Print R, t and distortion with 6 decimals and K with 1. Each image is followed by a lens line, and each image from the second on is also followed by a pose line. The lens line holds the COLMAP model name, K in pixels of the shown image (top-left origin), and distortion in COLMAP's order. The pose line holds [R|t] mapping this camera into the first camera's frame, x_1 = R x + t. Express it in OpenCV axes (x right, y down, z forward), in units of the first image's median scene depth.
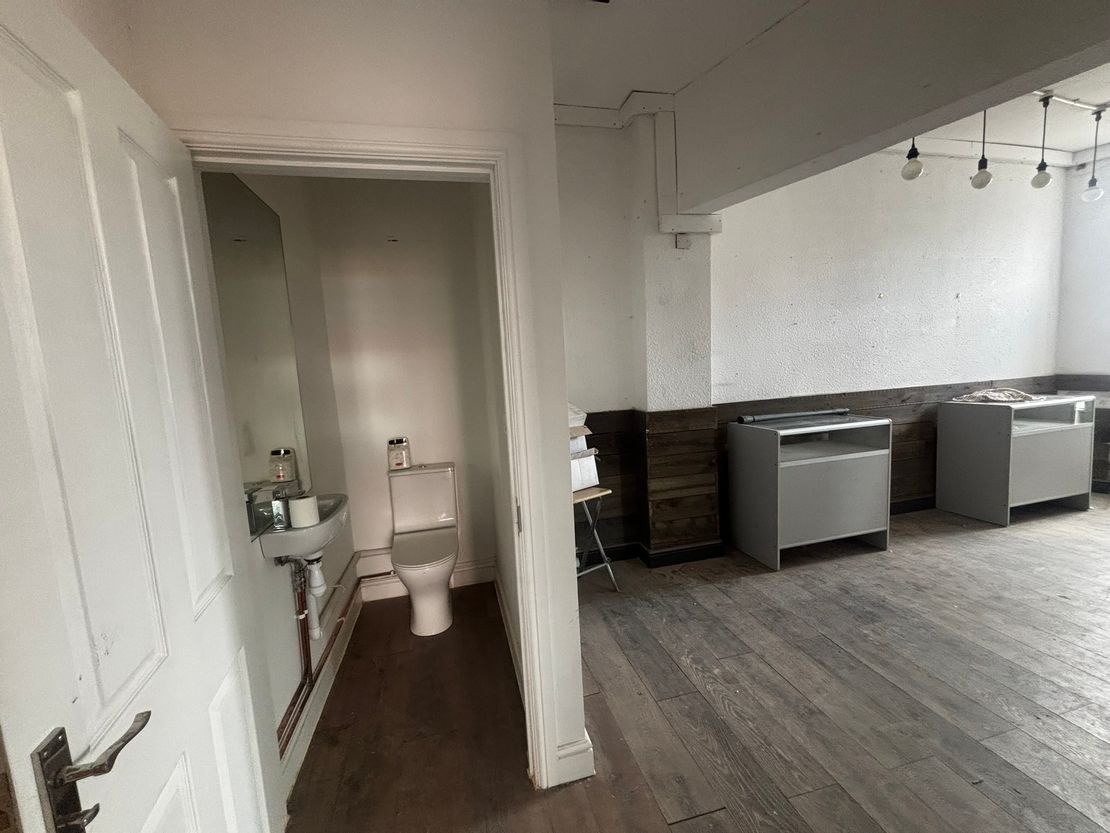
lens RADIAL K [[448.0, 0, 556.7], [0, 448.0, 415.2], [0, 0, 1]] dist [-0.000816, -0.000503]
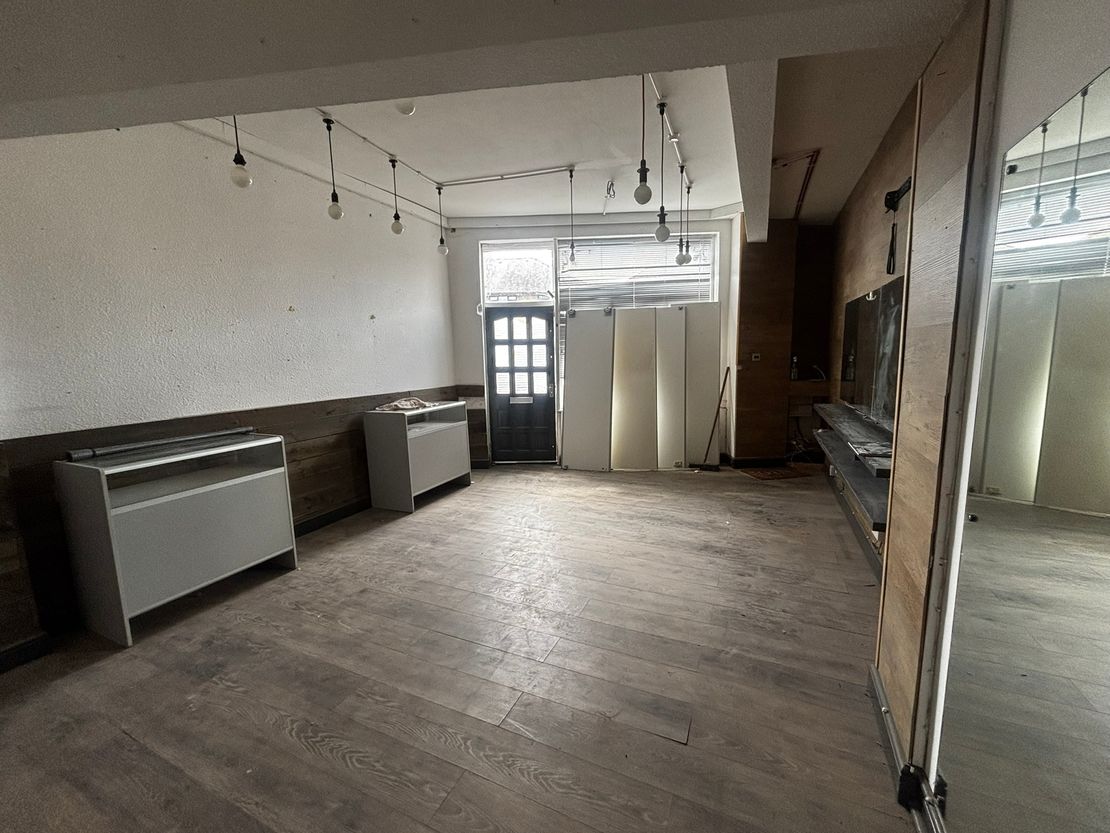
lens RADIAL K [[448.0, 0, 552.6], [0, 448.0, 417.0], [0, 0, 1]] dist [-0.000816, -0.000503]
pose [[0.623673, -0.067967, 0.778725, 0.340824], [0.072059, 0.996970, 0.029304, -0.018588], [-0.778357, 0.037838, 0.626680, -0.066283]]
